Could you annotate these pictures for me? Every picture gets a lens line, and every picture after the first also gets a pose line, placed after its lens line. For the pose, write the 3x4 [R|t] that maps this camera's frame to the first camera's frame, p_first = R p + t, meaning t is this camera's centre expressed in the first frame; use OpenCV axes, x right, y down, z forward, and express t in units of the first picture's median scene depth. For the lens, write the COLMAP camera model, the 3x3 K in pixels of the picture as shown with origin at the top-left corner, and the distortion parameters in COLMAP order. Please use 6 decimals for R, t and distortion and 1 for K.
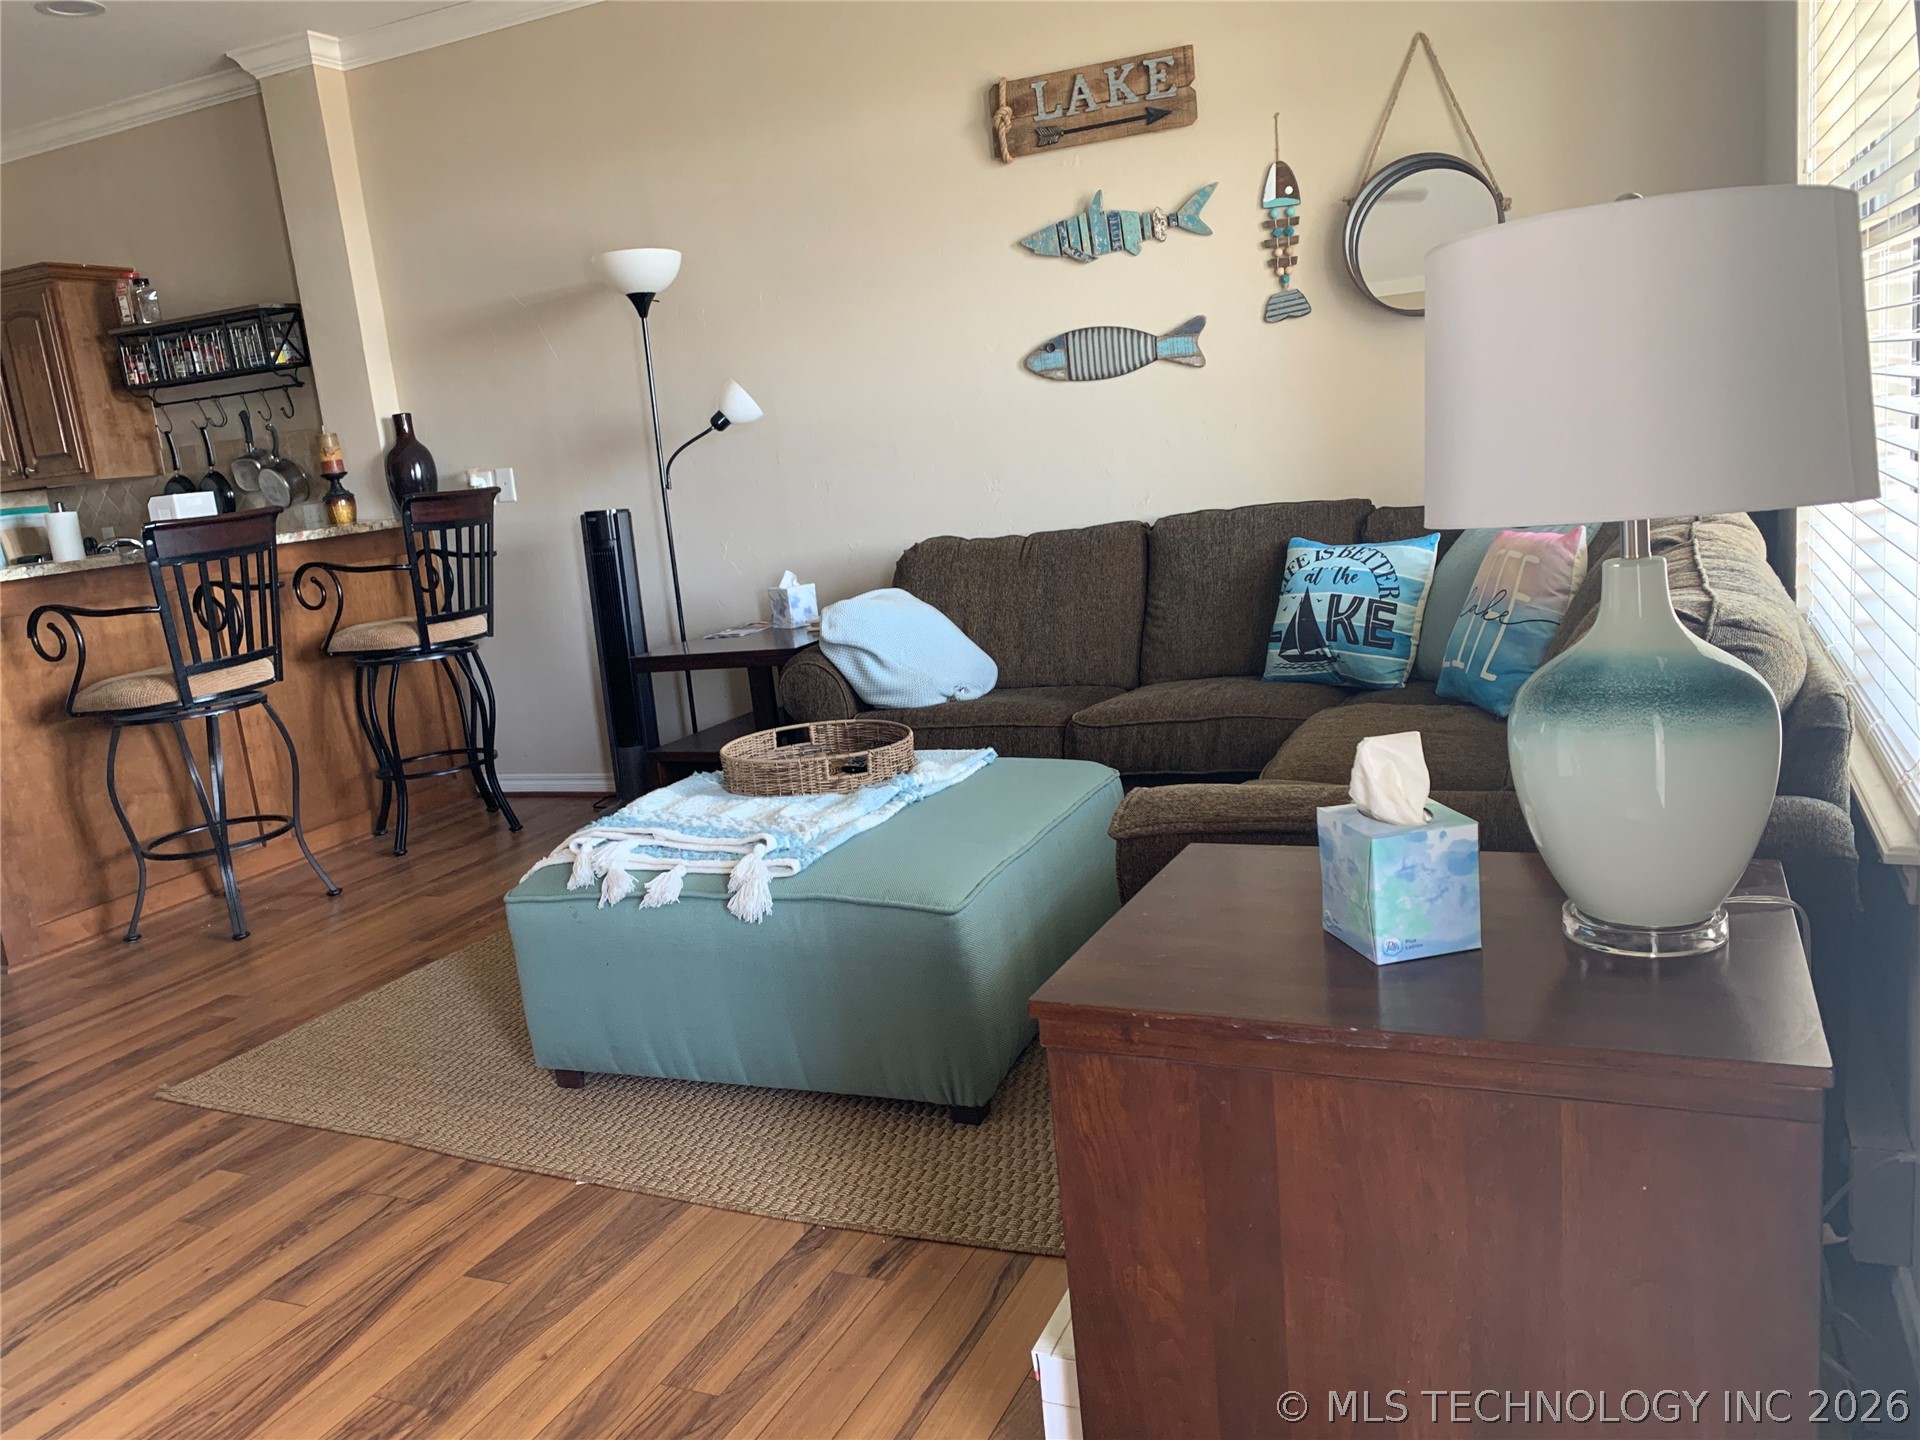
lens RADIAL K [[1471.5, 0, 961.3], [0, 1471.5, 732.0], [0, 0, 1]] dist [0.010477, 0.003633]
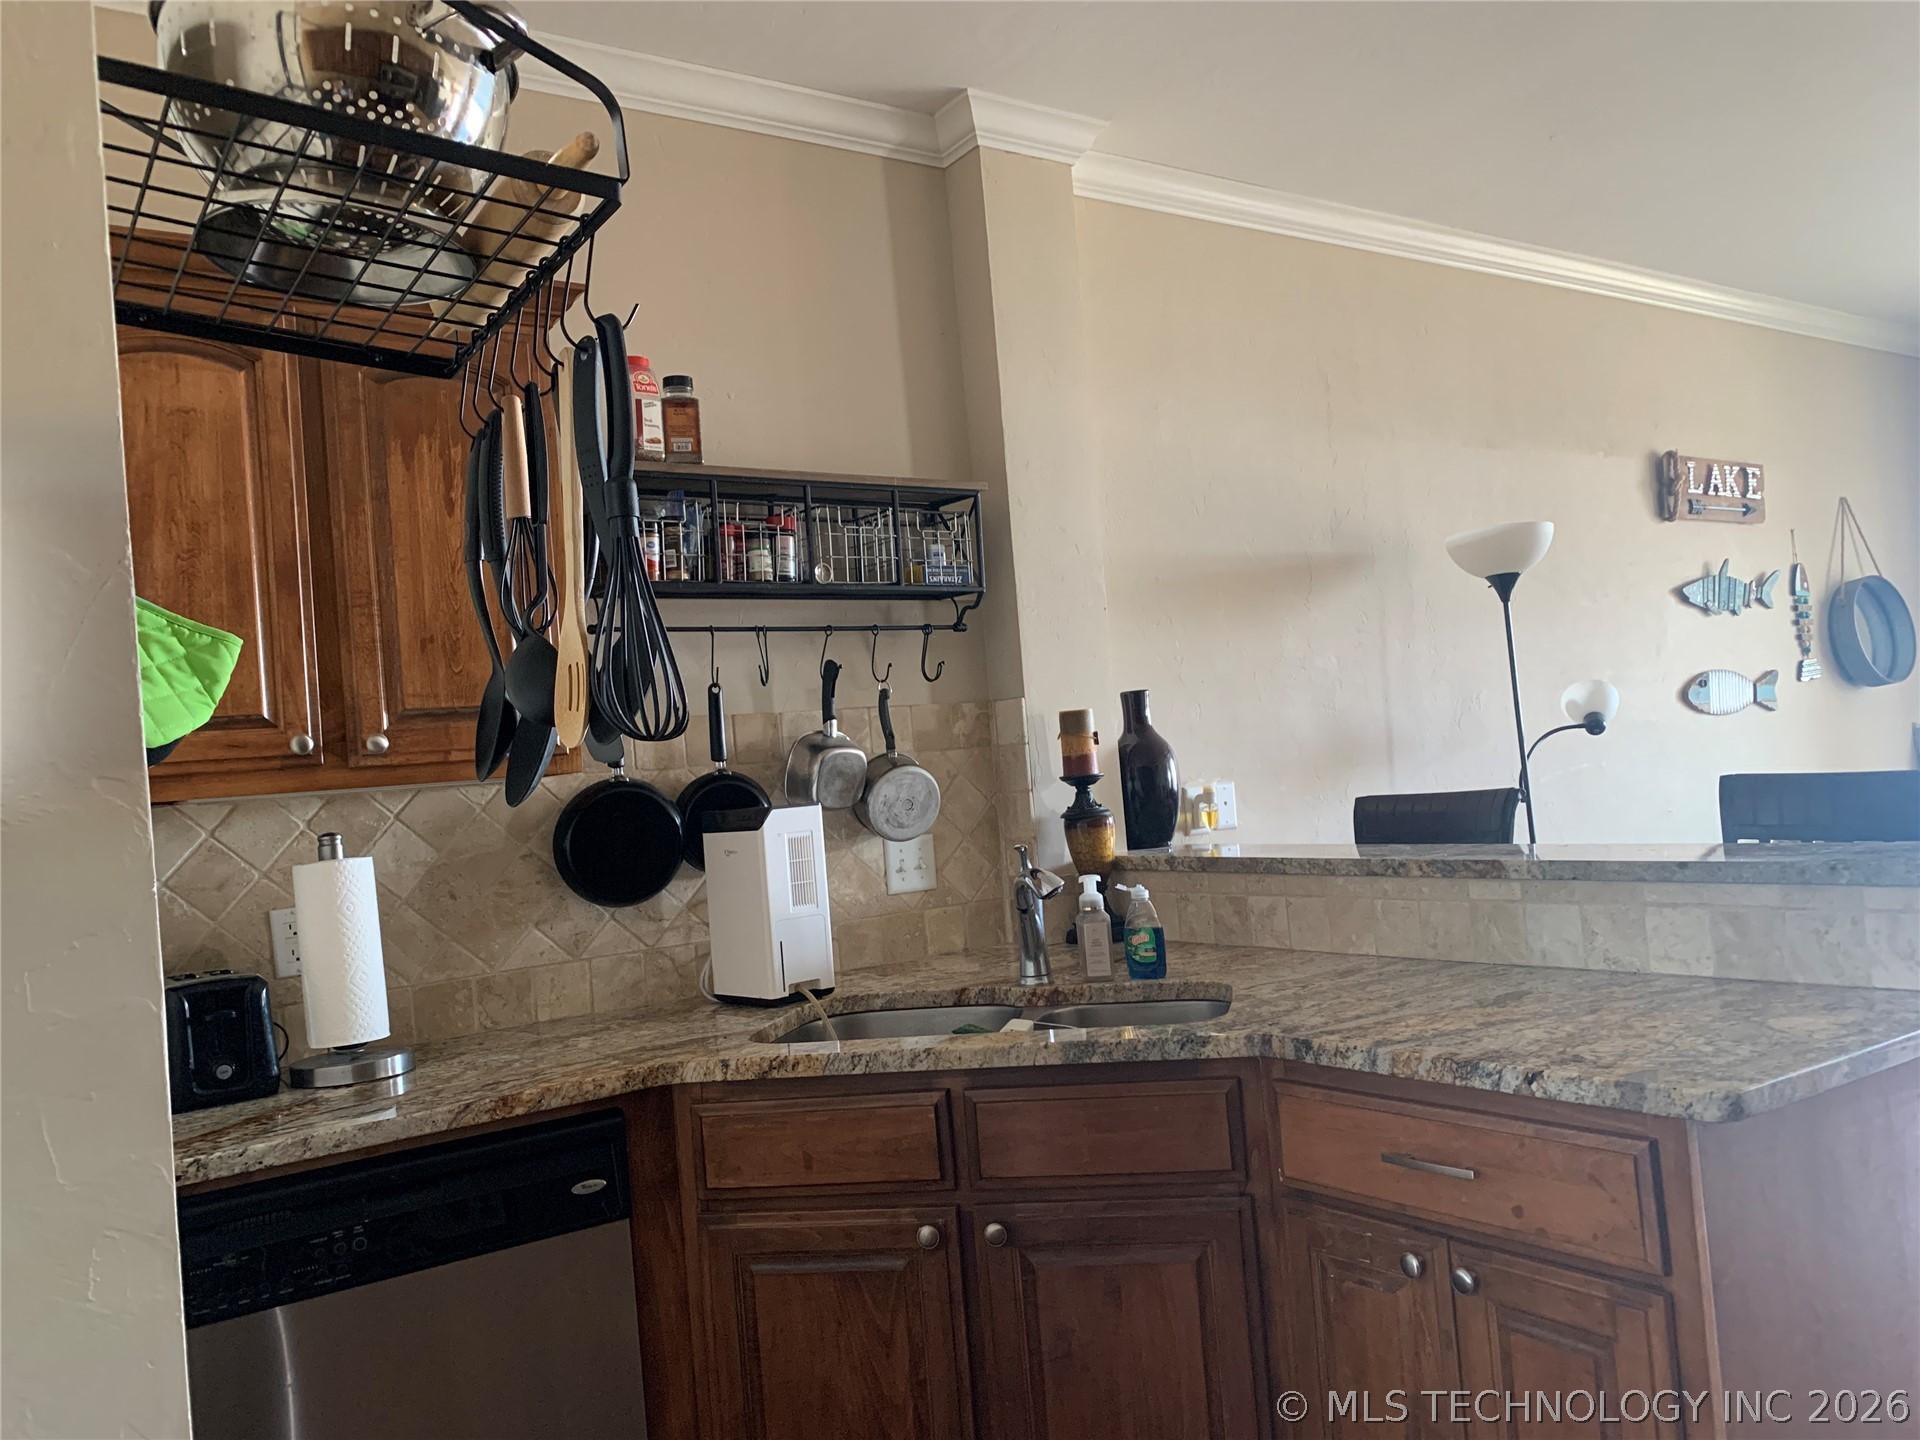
lens RADIAL K [[1471.5, 0, 961.3], [0, 1471.5, 732.0], [0, 0, 1]] dist [0.010477, 0.003633]
pose [[0.545105, 0.090351, 0.833485, -0.943248], [0.194297, 0.953494, -0.230431, -0.064037], [-0.815542, 0.287553, 0.502199, 0.736571]]
